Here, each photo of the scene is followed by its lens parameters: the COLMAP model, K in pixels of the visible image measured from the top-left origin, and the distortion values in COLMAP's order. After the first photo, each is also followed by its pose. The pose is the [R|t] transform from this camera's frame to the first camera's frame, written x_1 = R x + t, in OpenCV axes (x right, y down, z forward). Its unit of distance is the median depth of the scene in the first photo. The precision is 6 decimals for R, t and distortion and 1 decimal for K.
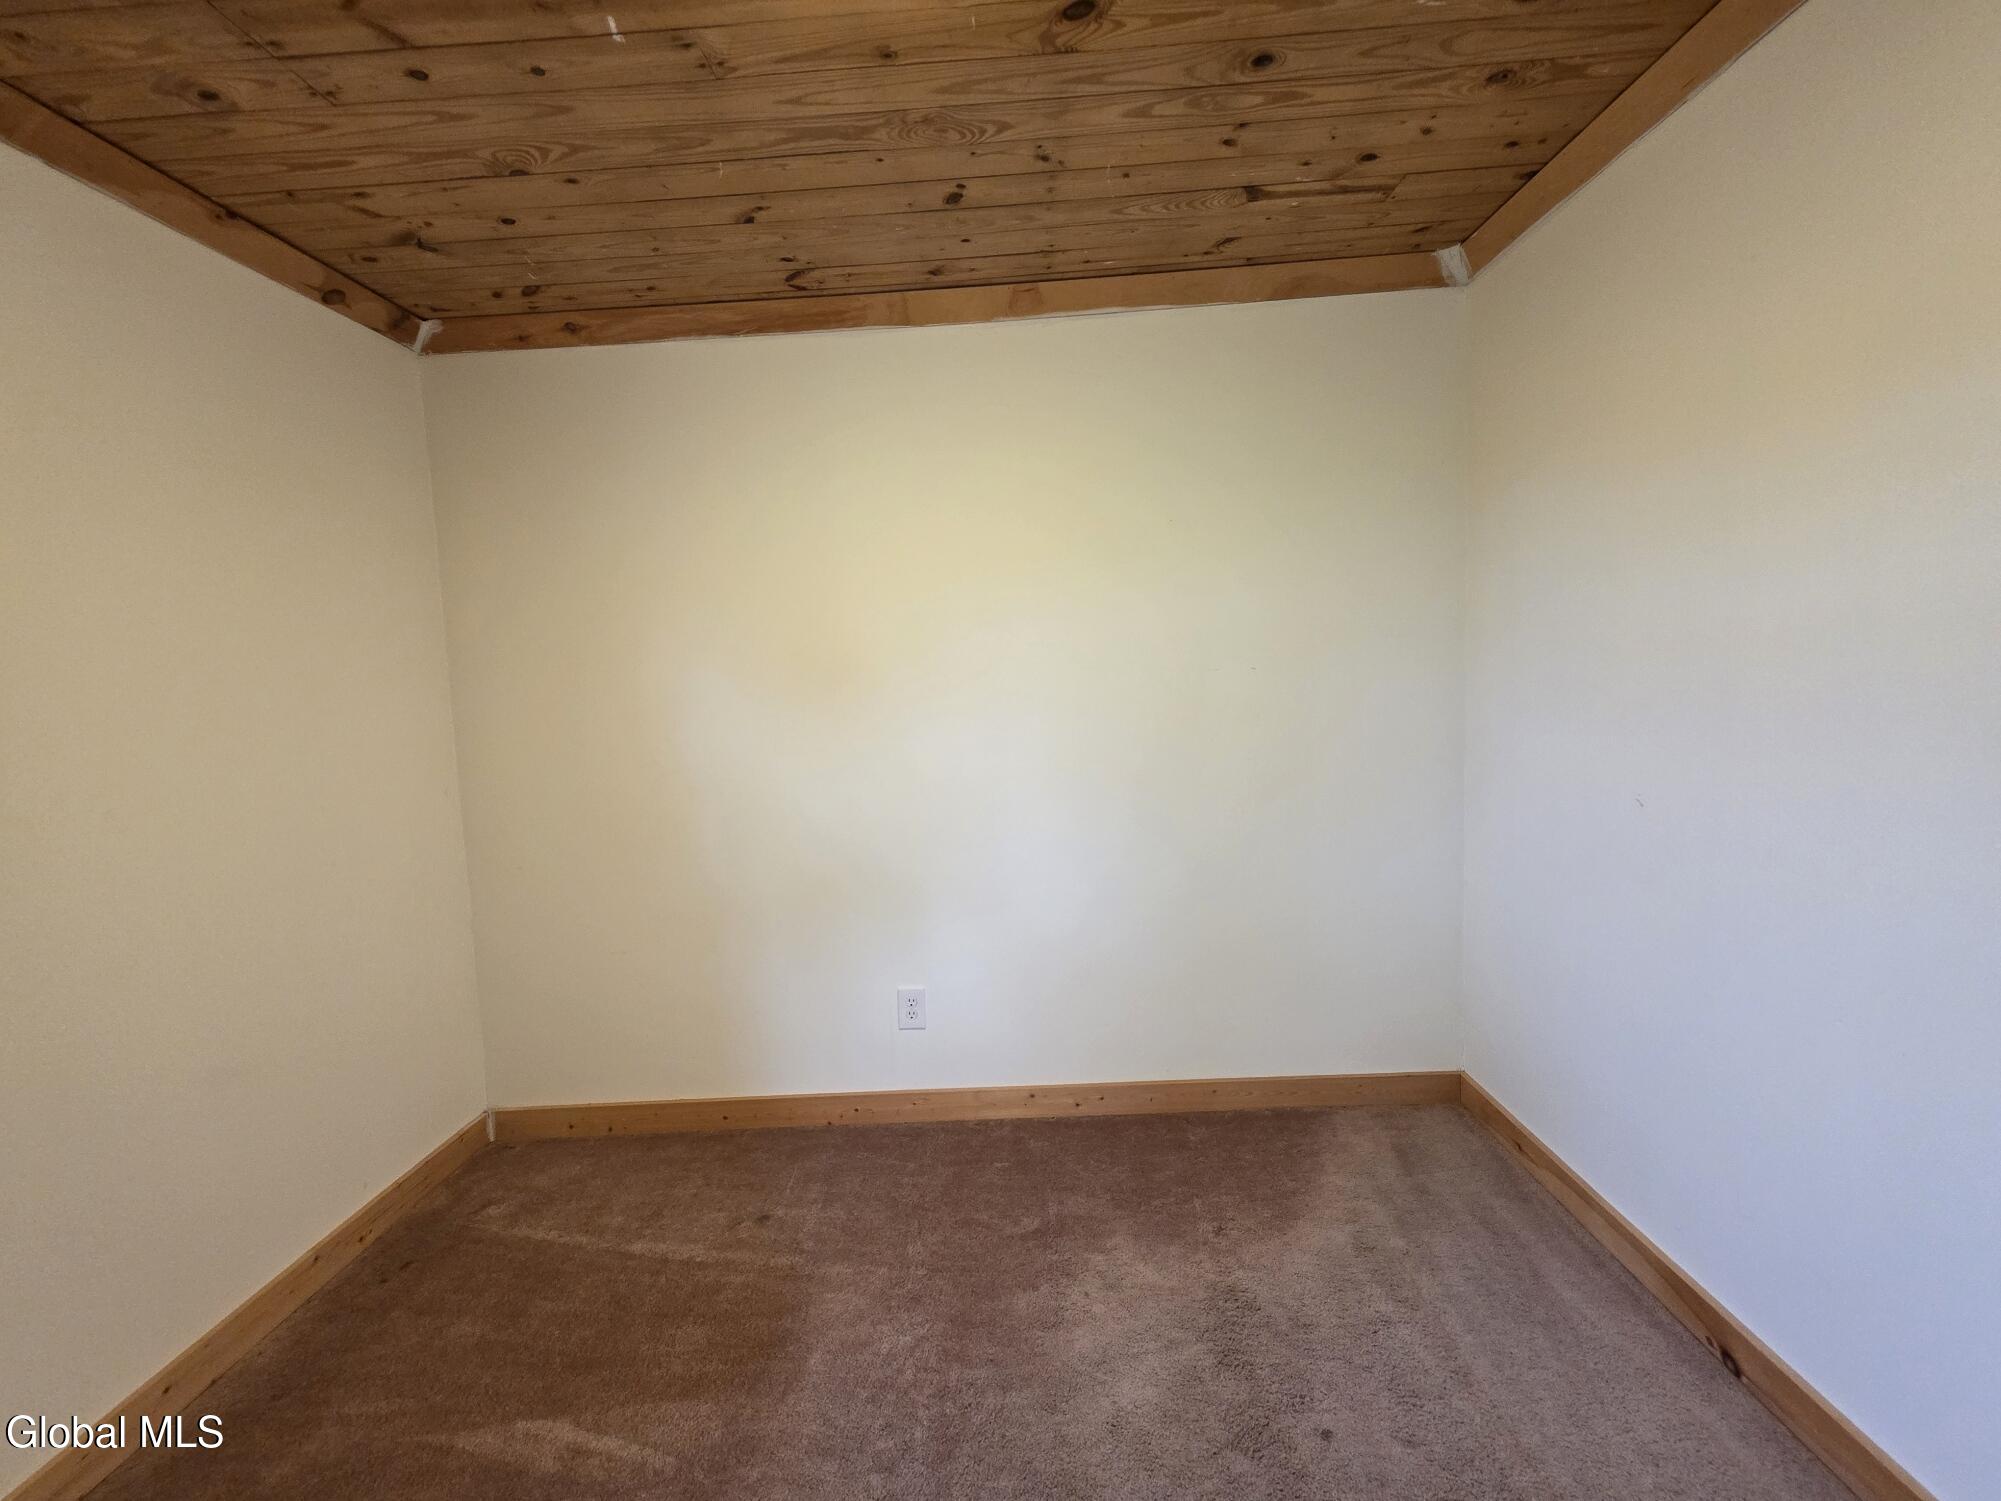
lens RADIAL K [[799.0, 0, 997.7], [0, 799.0, 745.7], [0, 0, 1]] dist [-0.002377, 0.002456]
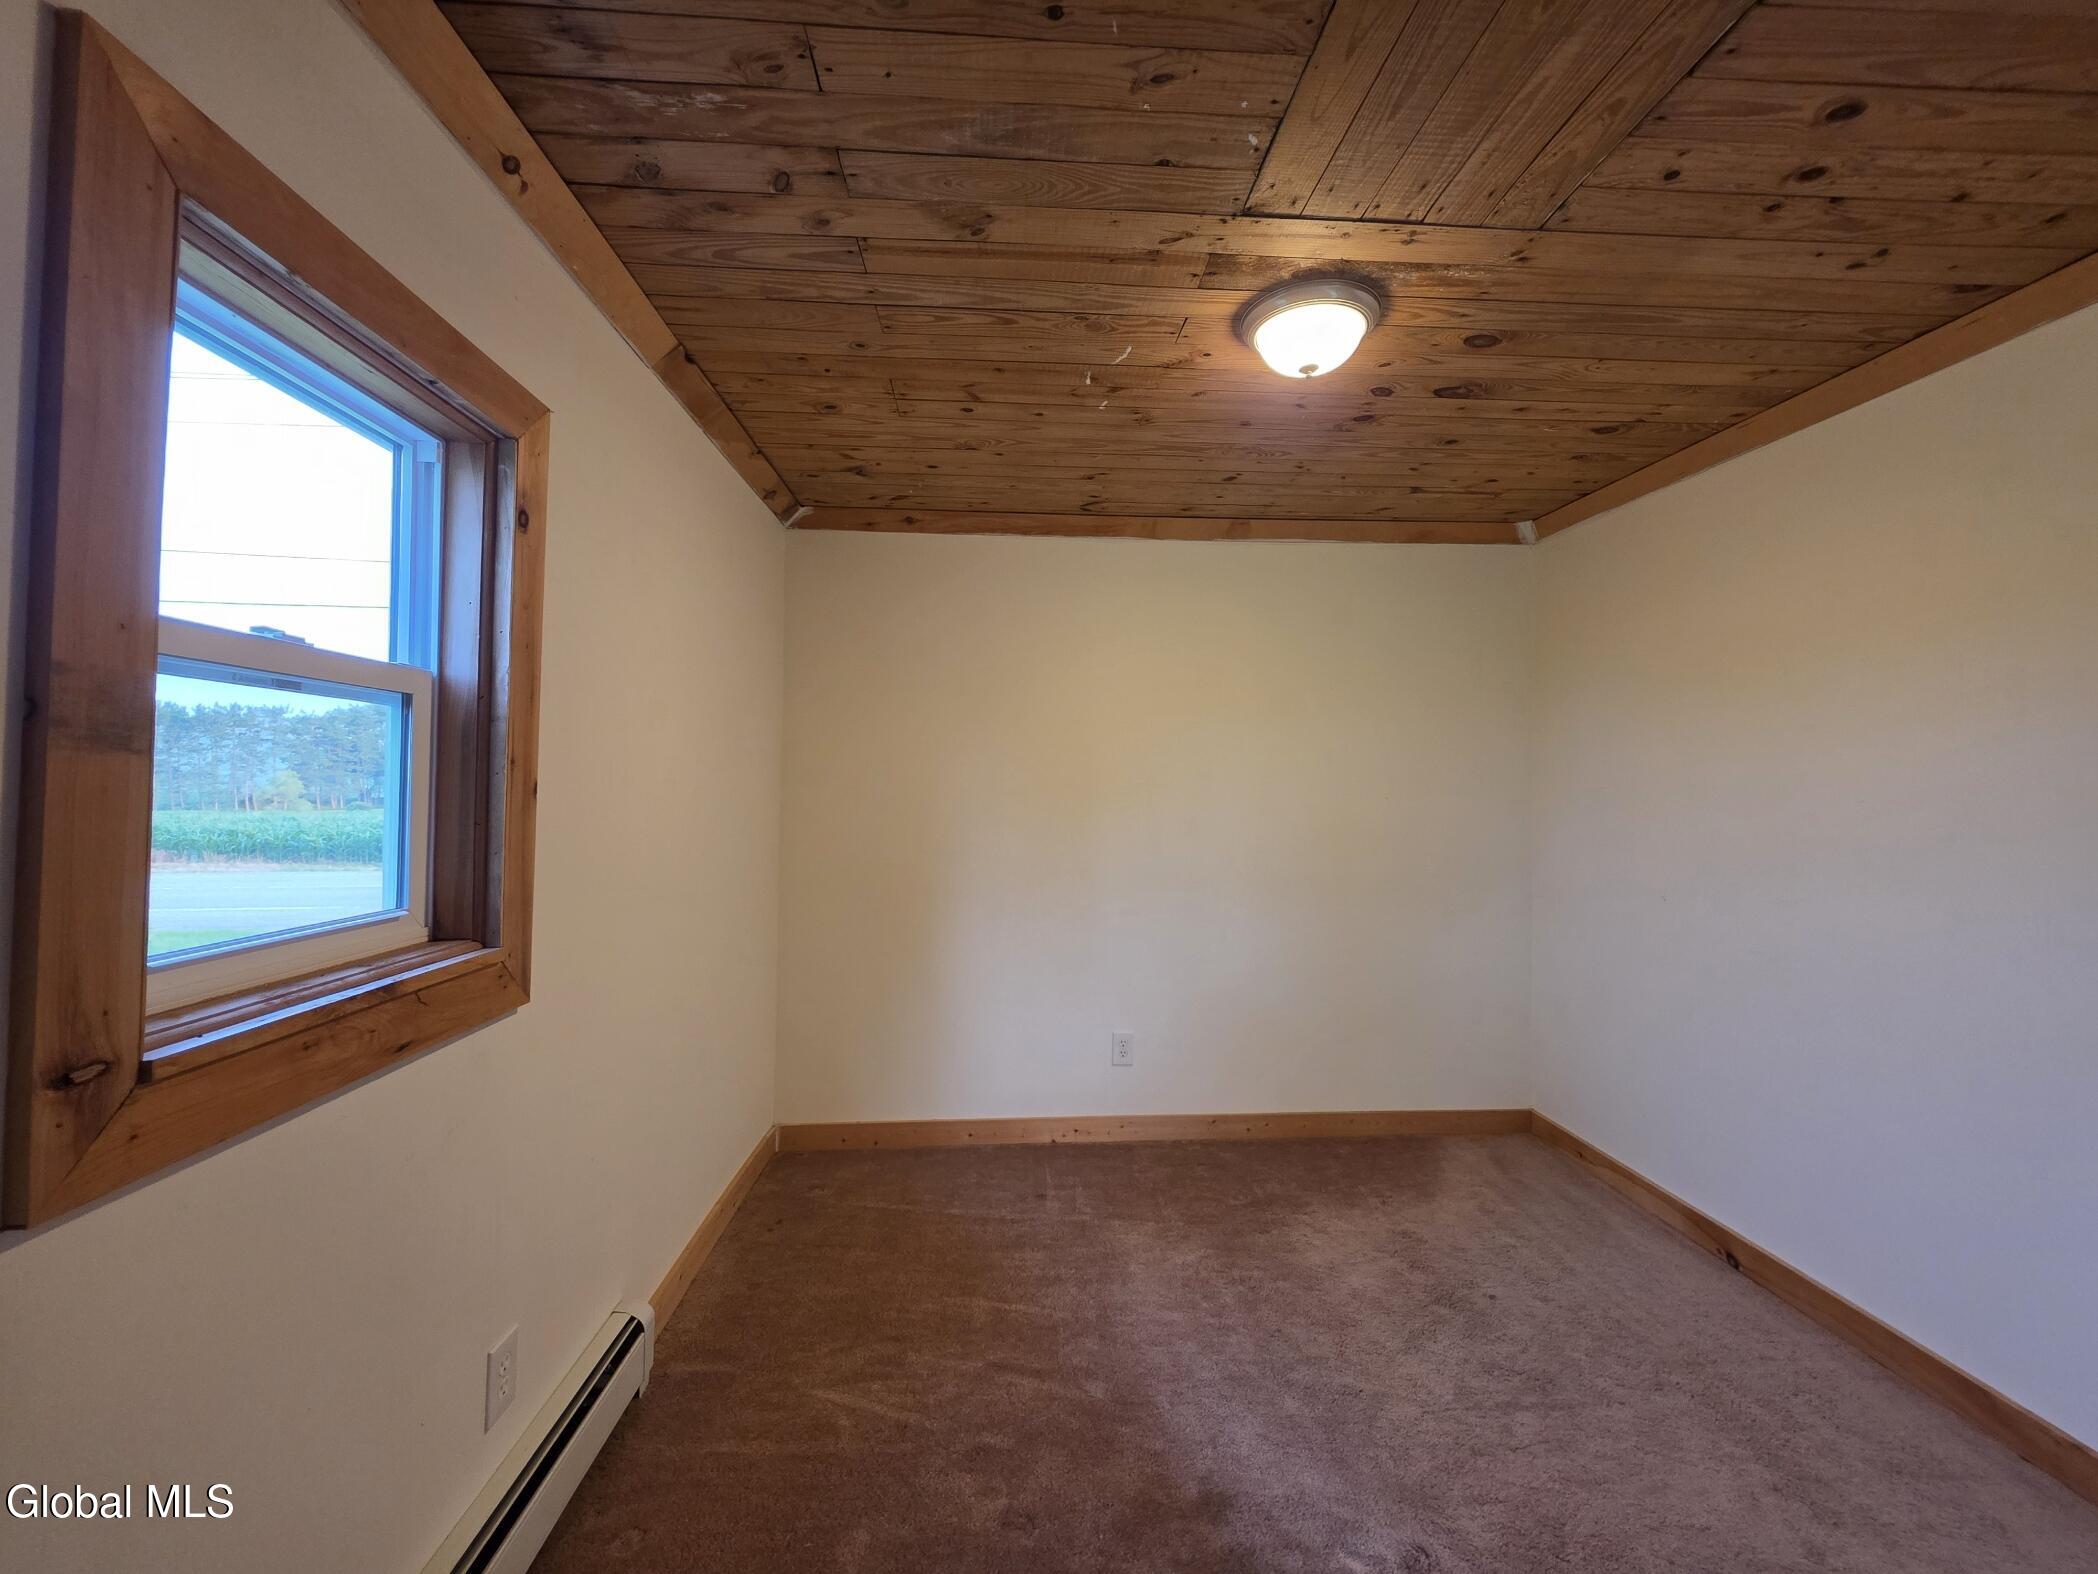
lens RADIAL K [[837.7, 0, 1047.8], [0, 837.7, 783.5], [0, 0, 1]] dist [-0.002377, 0.002456]
pose [[0.994575, 0.056164, 0.087558, -0.482042], [-0.047014, 0.993541, -0.103273, 0.067750], [-0.092793, 0.098597, 0.990792, -0.465060]]
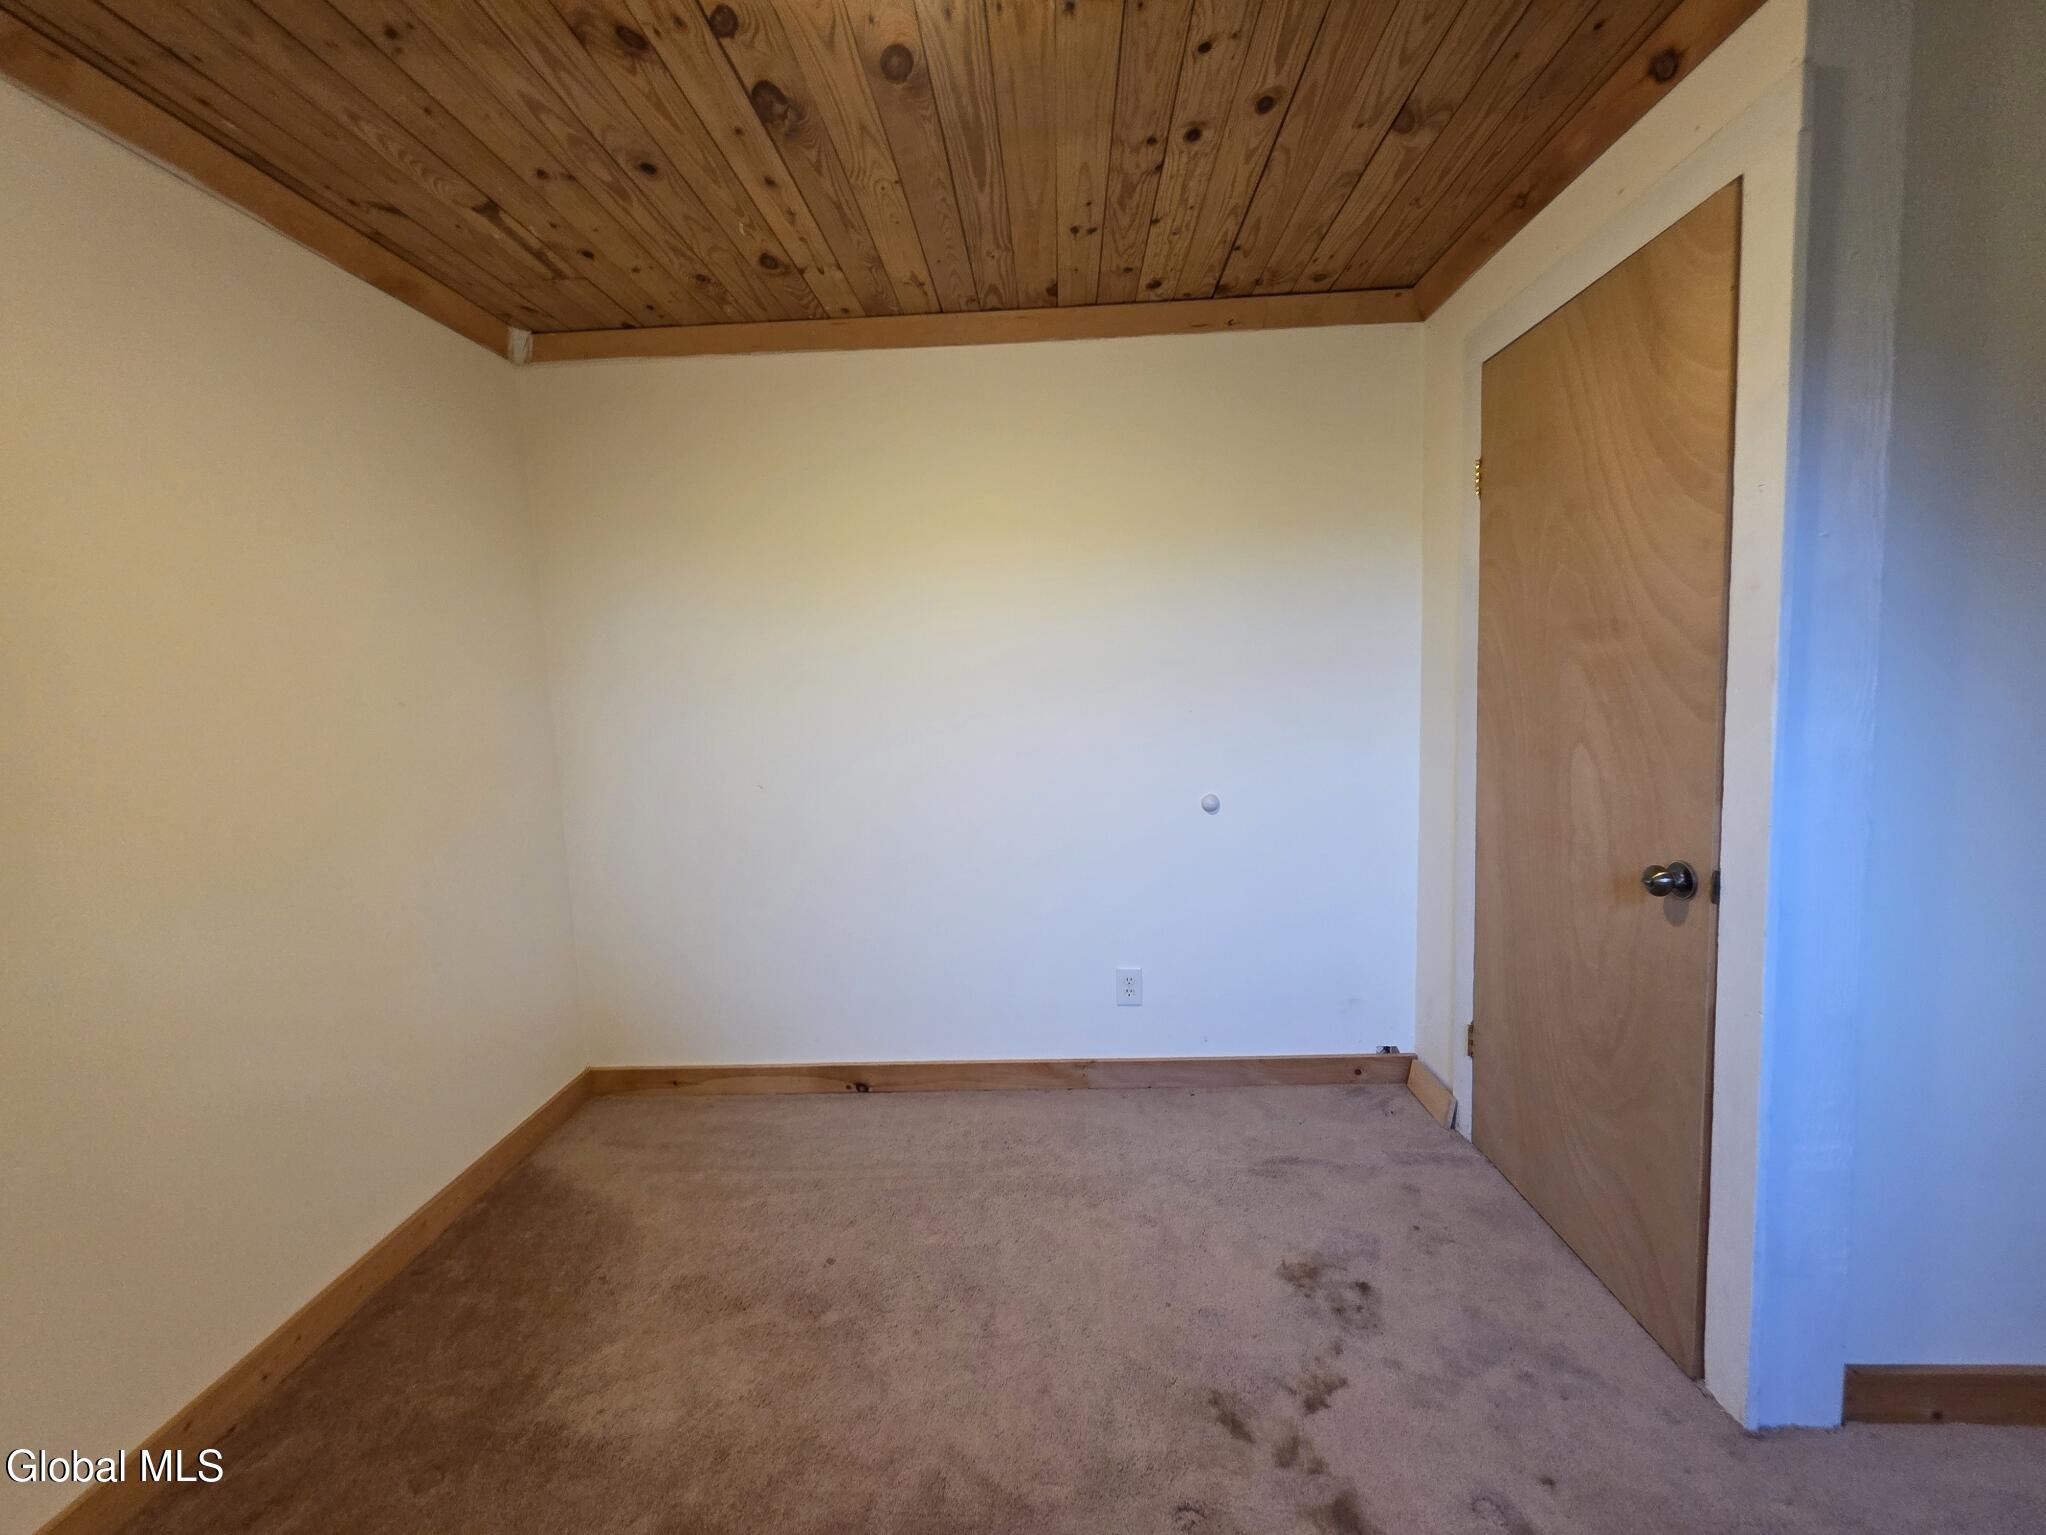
lens RADIAL K [[816.9, 0, 1020.8], [0, 816.9, 758.5], [0, 0, 1]] dist [-0.002377, 0.002456]
pose [[0.018093, -0.049432, 0.998614, -0.679791], [0.136798, 0.989507, 0.046503, 0.014415], [-0.990434, 0.135767, 0.024665, 0.412462]]
